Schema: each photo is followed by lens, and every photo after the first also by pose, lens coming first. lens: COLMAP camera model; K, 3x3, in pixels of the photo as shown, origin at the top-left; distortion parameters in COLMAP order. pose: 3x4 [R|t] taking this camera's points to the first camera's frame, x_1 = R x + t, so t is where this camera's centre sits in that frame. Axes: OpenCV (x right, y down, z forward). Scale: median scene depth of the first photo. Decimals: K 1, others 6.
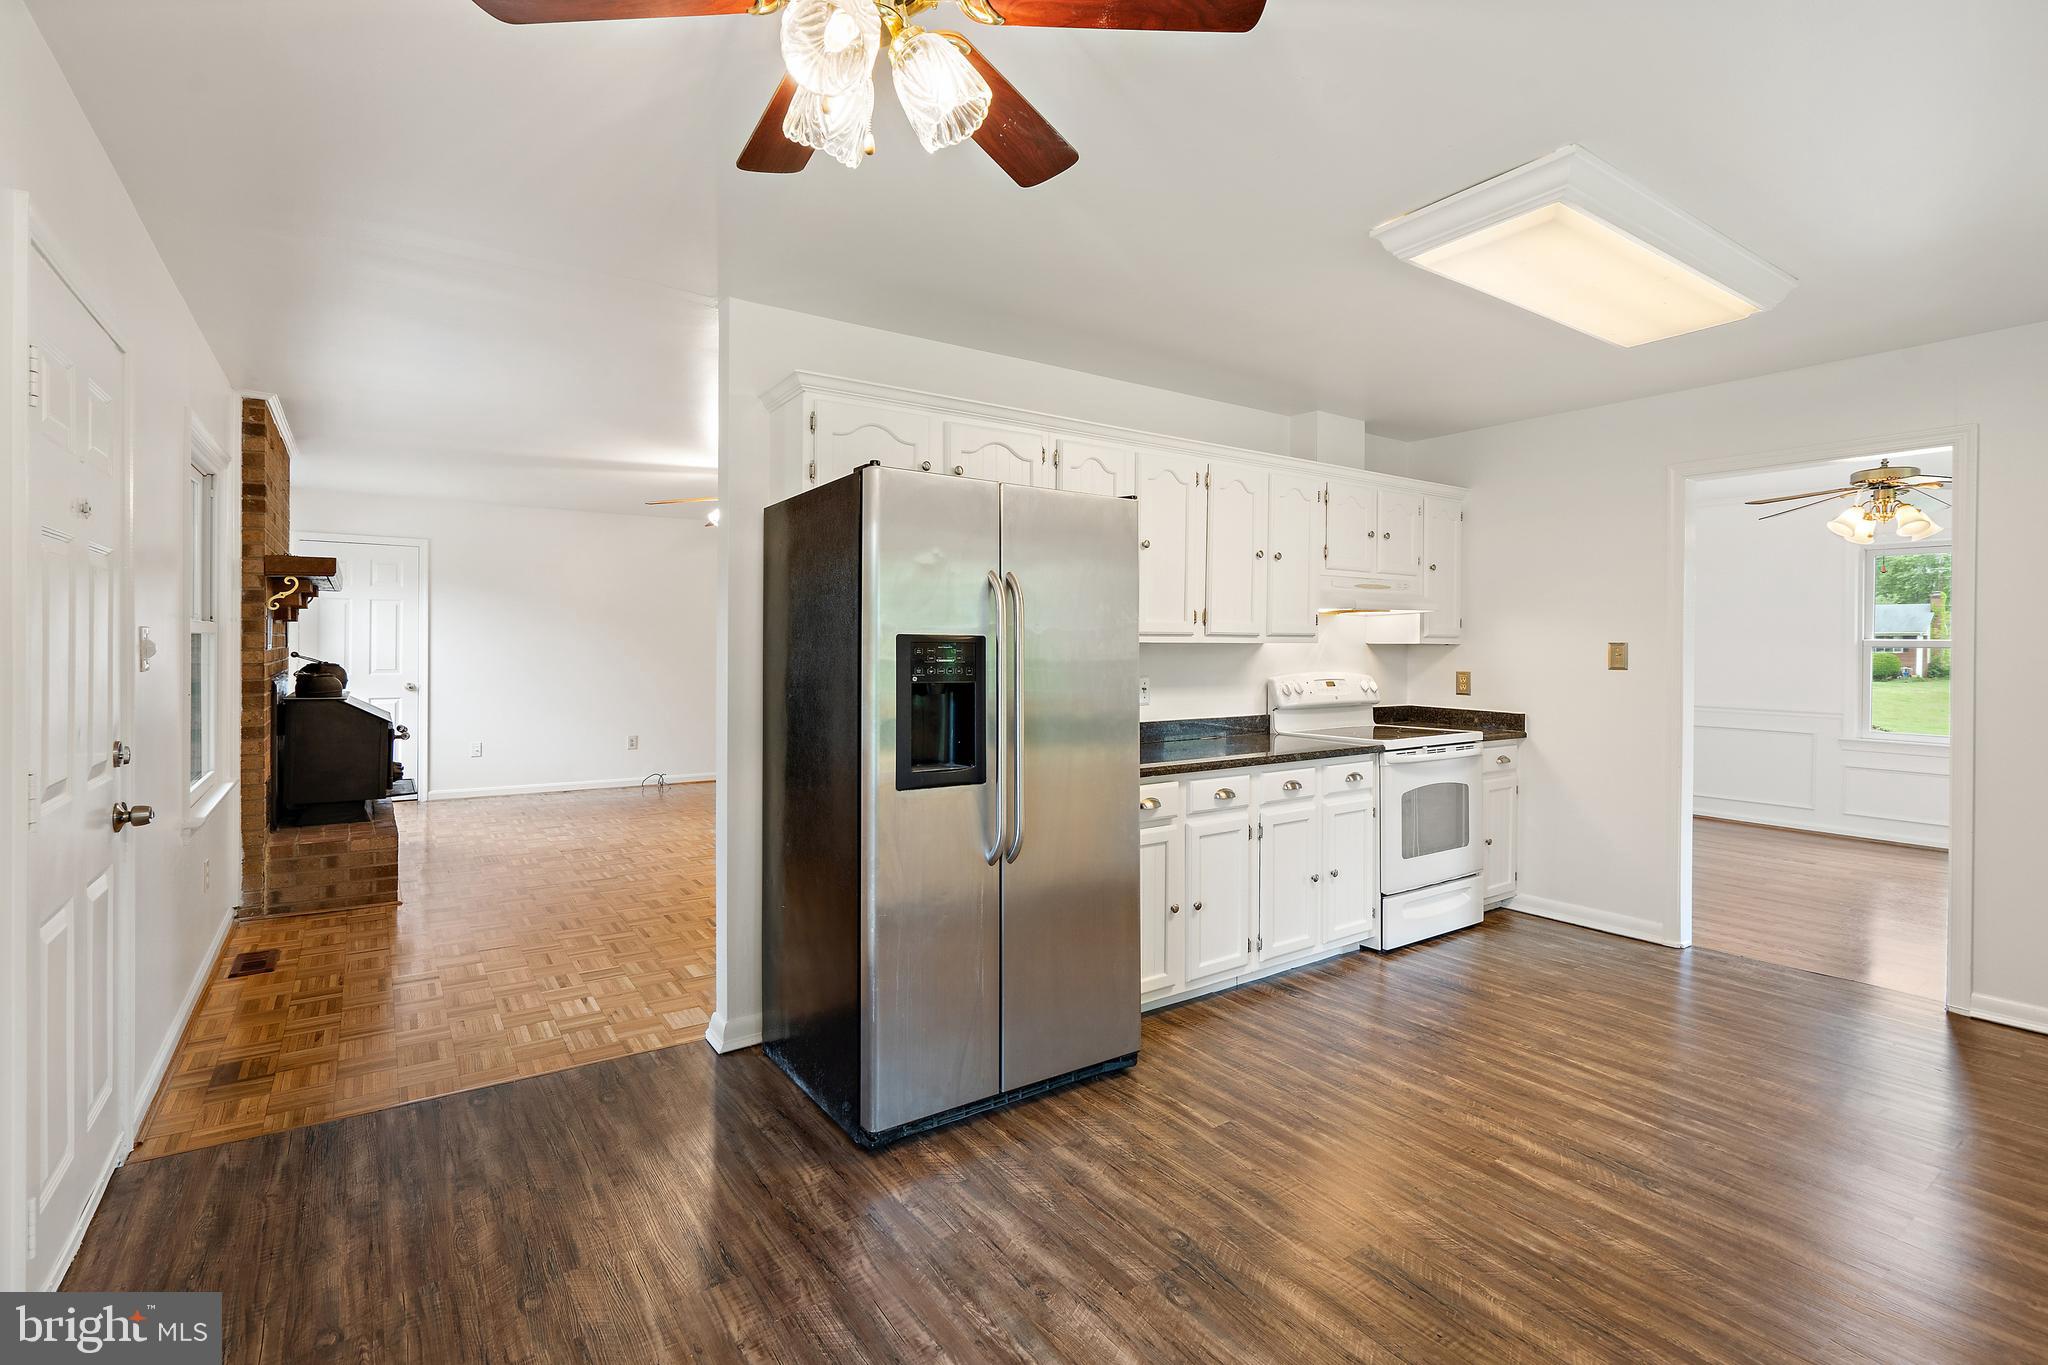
lens RADIAL K [[947.8, 0, 1037.6], [0, 947.8, 650.9], [0, 0, 1]] dist [-0.004116, 0.000286]
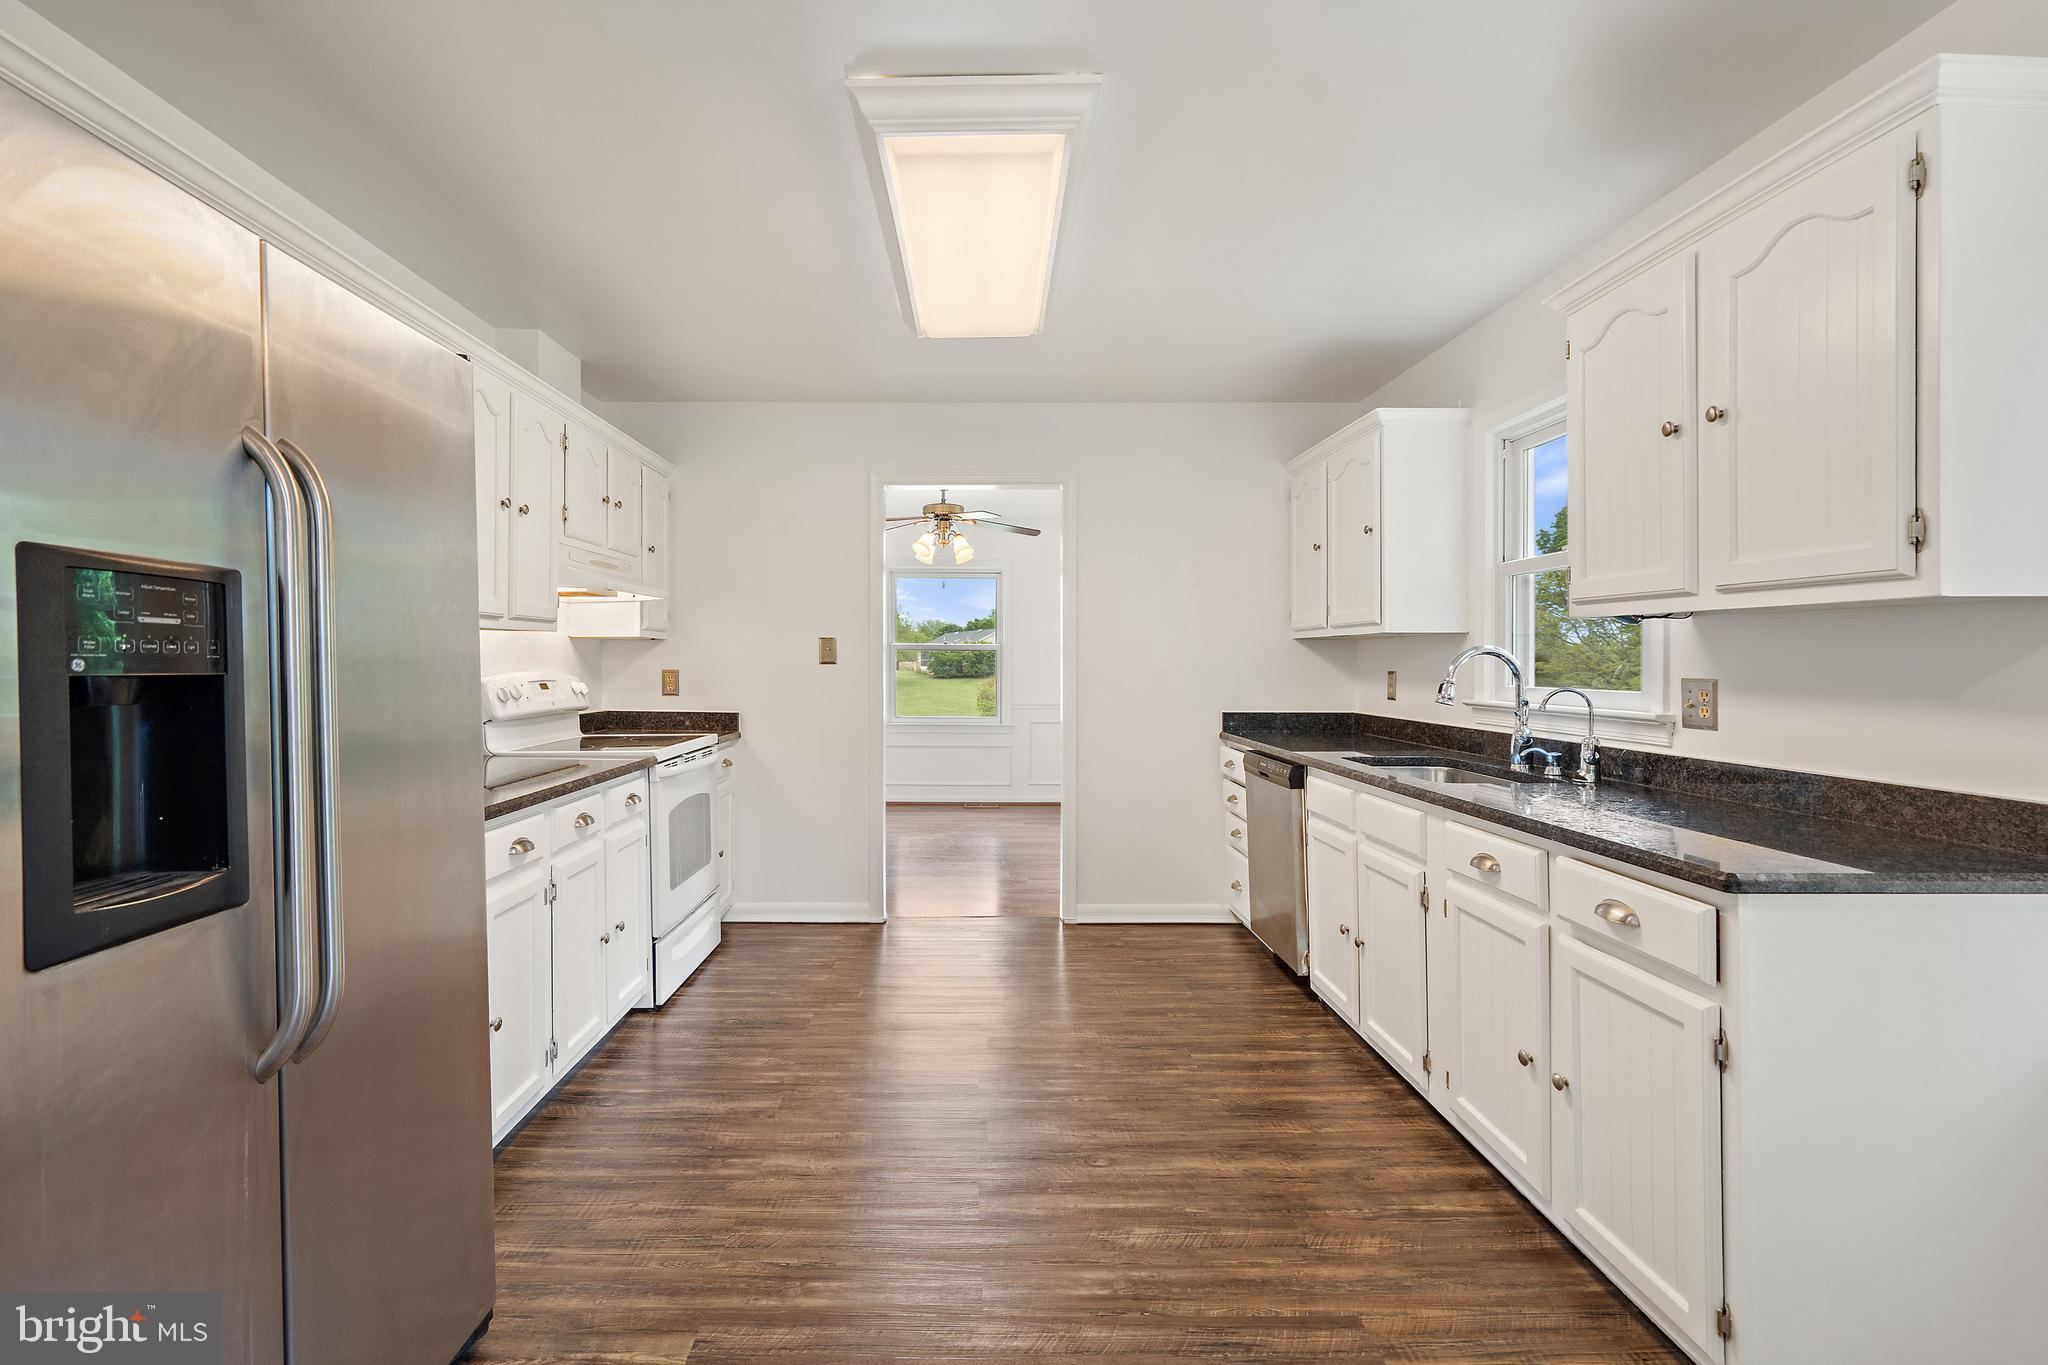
lens RADIAL K [[947.8, 0, 972.0], [0, 947.8, 666.4], [0, 0, 1]] dist [-0.004116, 0.000286]
pose [[0.583682, -0.009921, 0.811922, -0.164862], [0.007753, 0.999948, 0.006645, 0.022165], [-0.811945, 0.002416, 0.583729, 0.358875]]
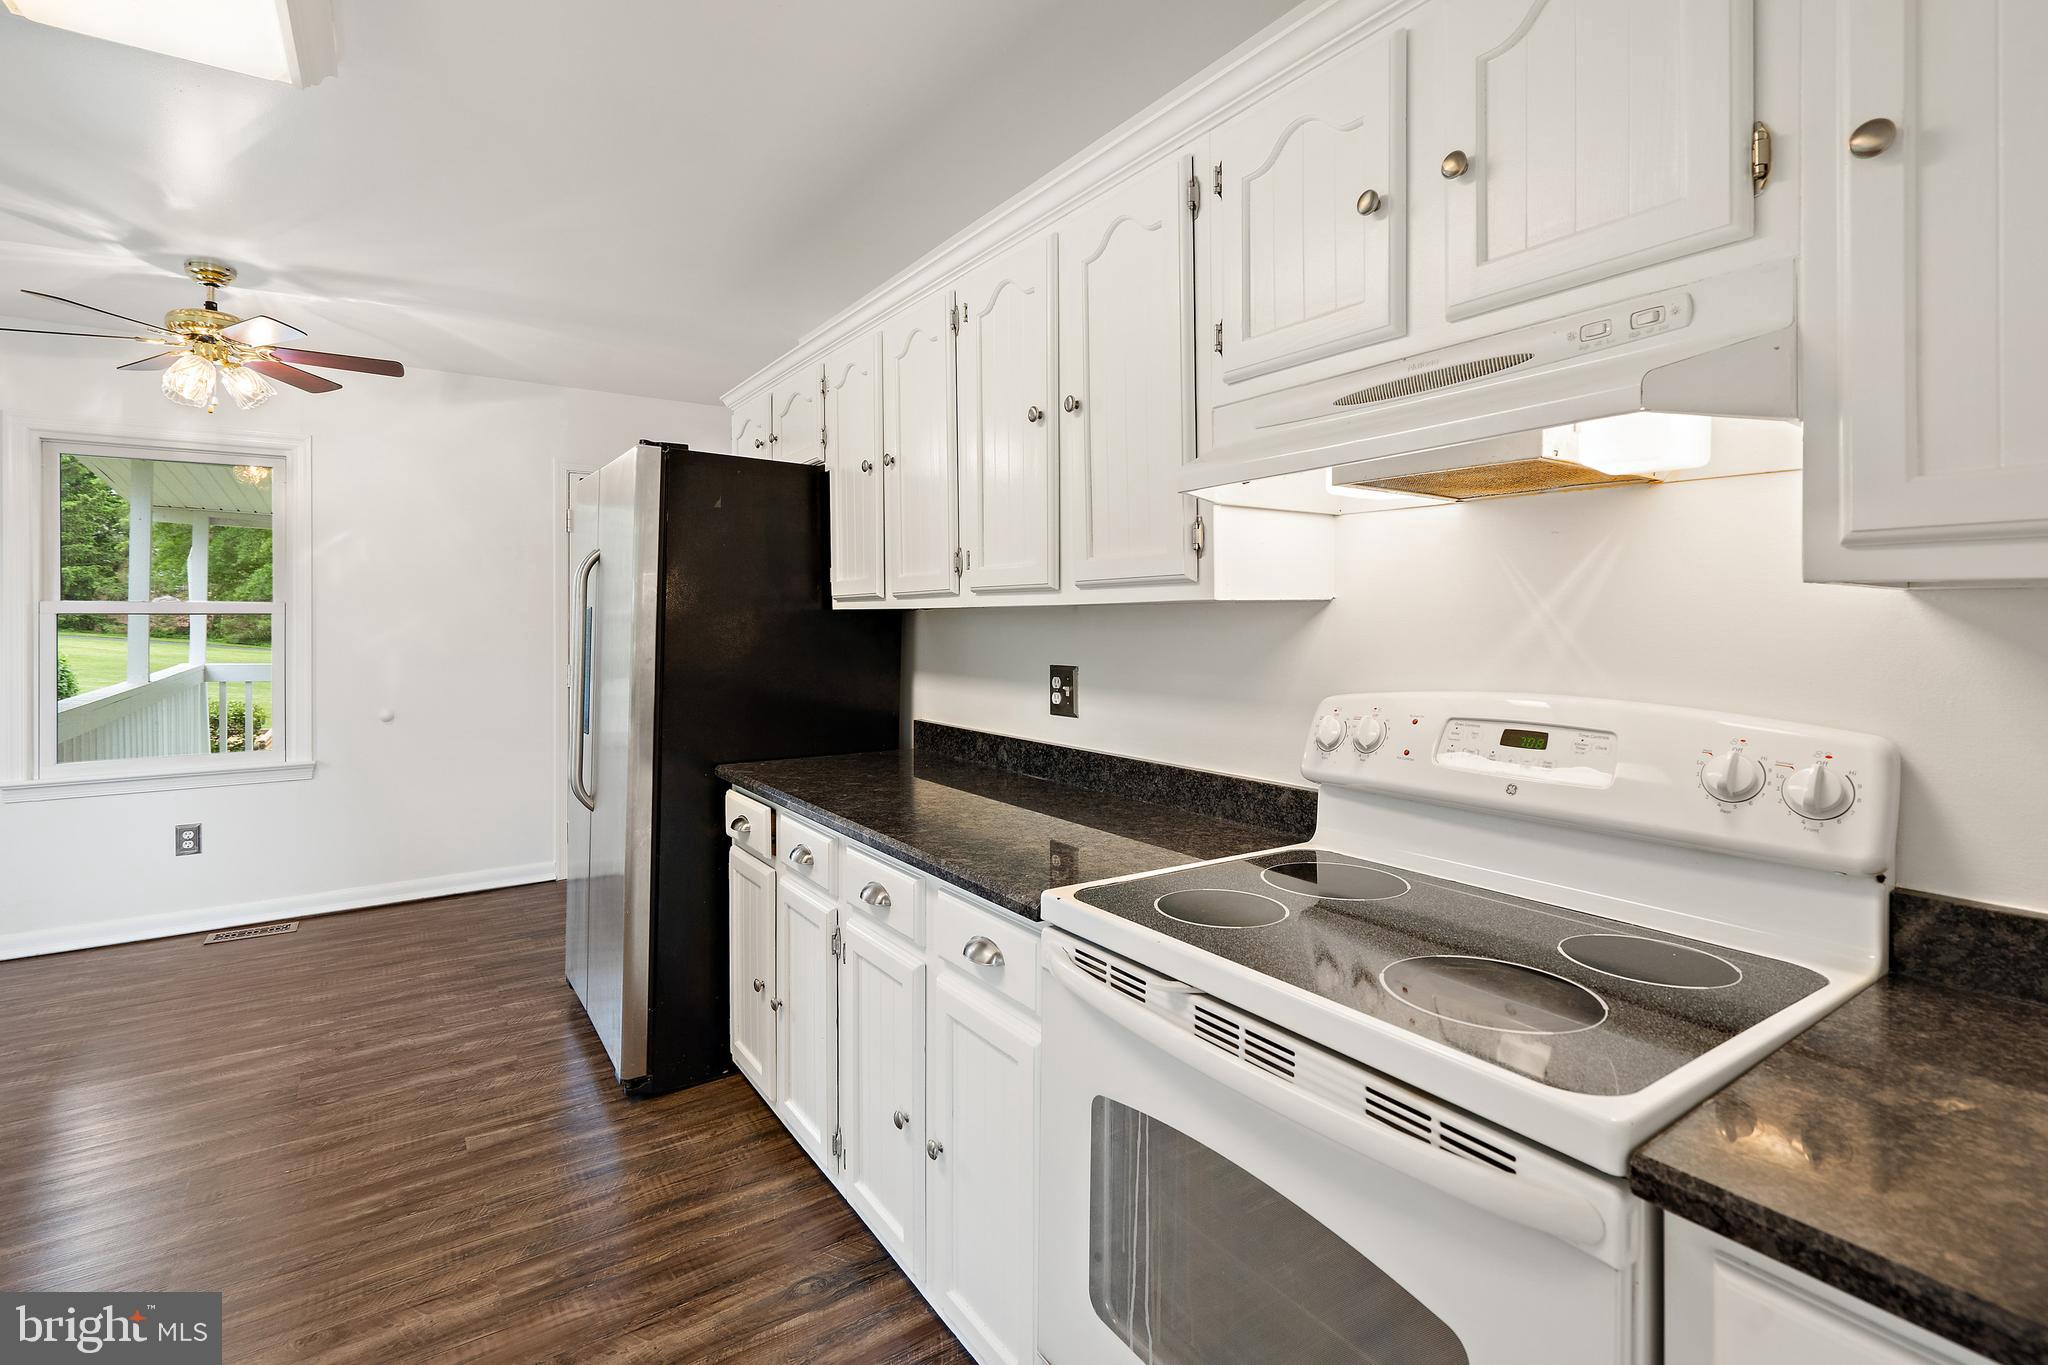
lens RADIAL K [[947.8, 0, 1027.5], [0, 947.8, 635.5], [0, 0, 1]] dist [-0.004116, 0.000286]
pose [[-0.018749, 0.004701, -0.999813, 0.835411], [-0.011053, 0.999927, 0.004909, 0.005196], [0.999763, 0.011143, -0.018695, 1.194102]]
